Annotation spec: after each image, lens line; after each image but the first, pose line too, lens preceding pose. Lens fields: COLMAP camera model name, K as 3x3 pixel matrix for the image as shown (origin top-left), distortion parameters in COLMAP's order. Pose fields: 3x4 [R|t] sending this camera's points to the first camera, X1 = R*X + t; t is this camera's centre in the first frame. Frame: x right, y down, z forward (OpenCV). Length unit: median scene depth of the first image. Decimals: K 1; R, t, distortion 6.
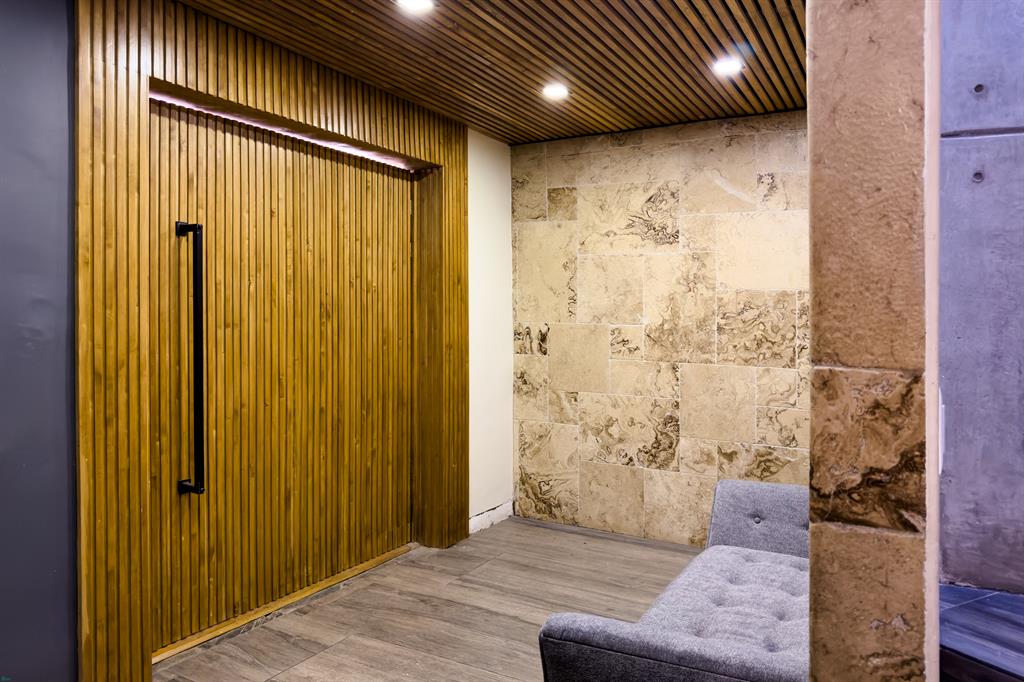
lens RADIAL K [[721.7, 0, 495.5], [0, 721.7, 343.0], [0, 0, 1]] dist [-0.003673, -0.001594]
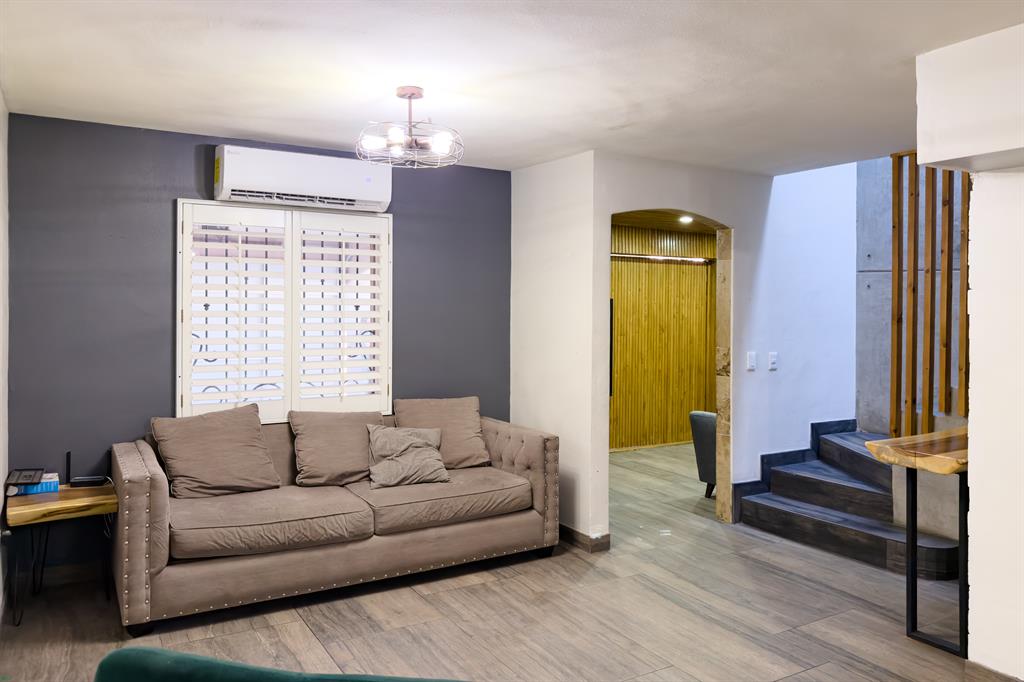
lens RADIAL K [[751.5, 0, 514.6], [0, 751.5, 319.3], [0, 0, 1]] dist [-0.010754, -0.005061]
pose [[0.869800, 0.001105, -0.493403, 0.550498], [-0.017318, 0.999450, -0.028291, 0.002580], [0.493101, 0.033153, 0.869340, -1.352324]]
